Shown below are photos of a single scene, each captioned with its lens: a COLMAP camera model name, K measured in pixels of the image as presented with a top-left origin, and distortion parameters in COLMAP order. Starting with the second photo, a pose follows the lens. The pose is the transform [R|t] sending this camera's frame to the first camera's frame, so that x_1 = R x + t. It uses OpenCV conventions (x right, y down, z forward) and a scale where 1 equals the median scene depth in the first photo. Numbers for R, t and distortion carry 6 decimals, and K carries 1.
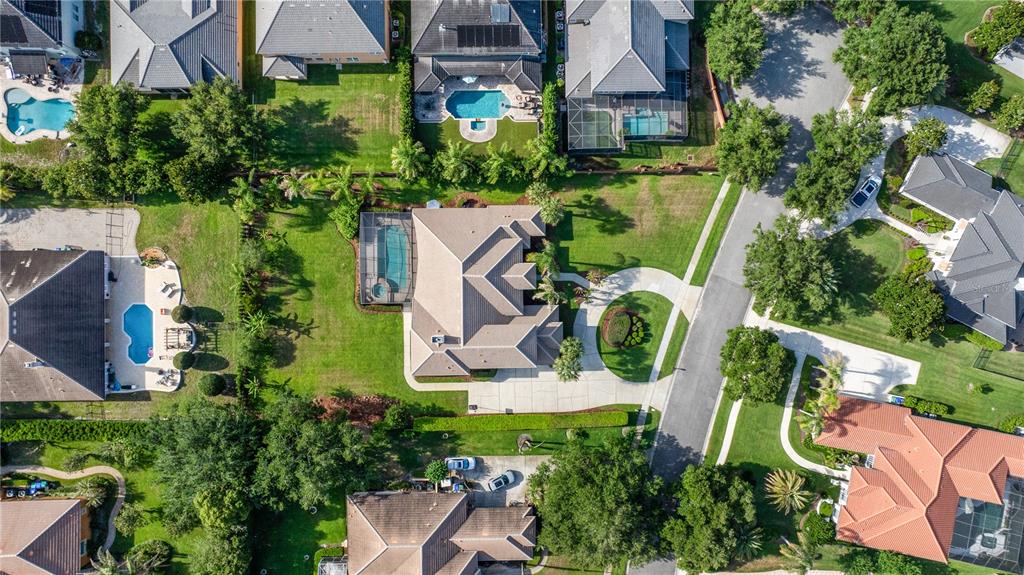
lens RADIAL K [[686.0, 0, 512.5], [0, 686.0, 291.2], [0, 0, 1]] dist [-0.016116, 0.001042]
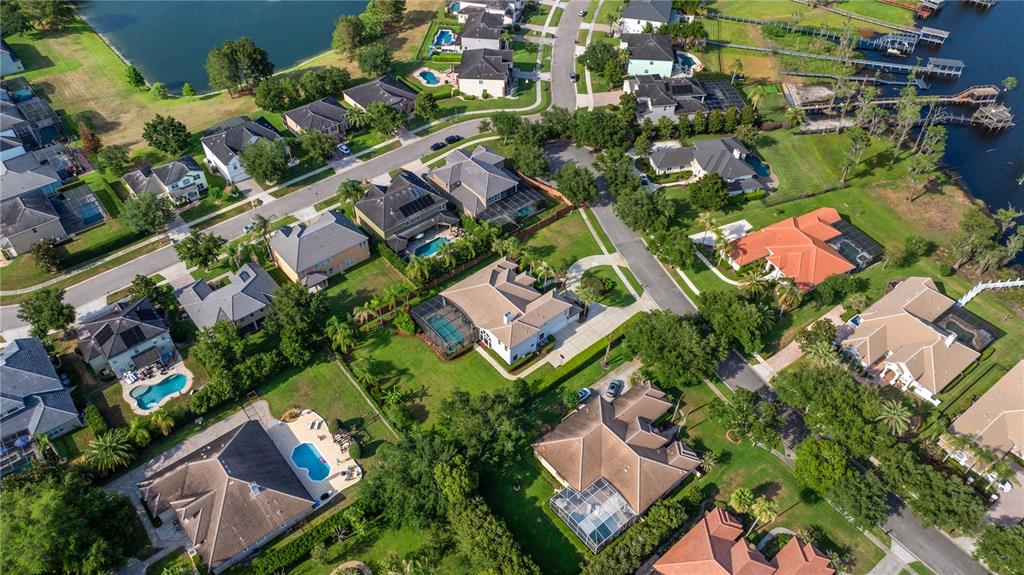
lens RADIAL K [[686.0, 0, 512.5], [0, 686.0, 291.2], [0, 0, 1]] dist [-0.016116, 0.001042]
pose [[0.772228, -0.464289, 0.433706, -0.649133], [0.635345, 0.565348, -0.526041, 0.743812], [-0.000960, 0.681776, 0.731561, -0.086577]]
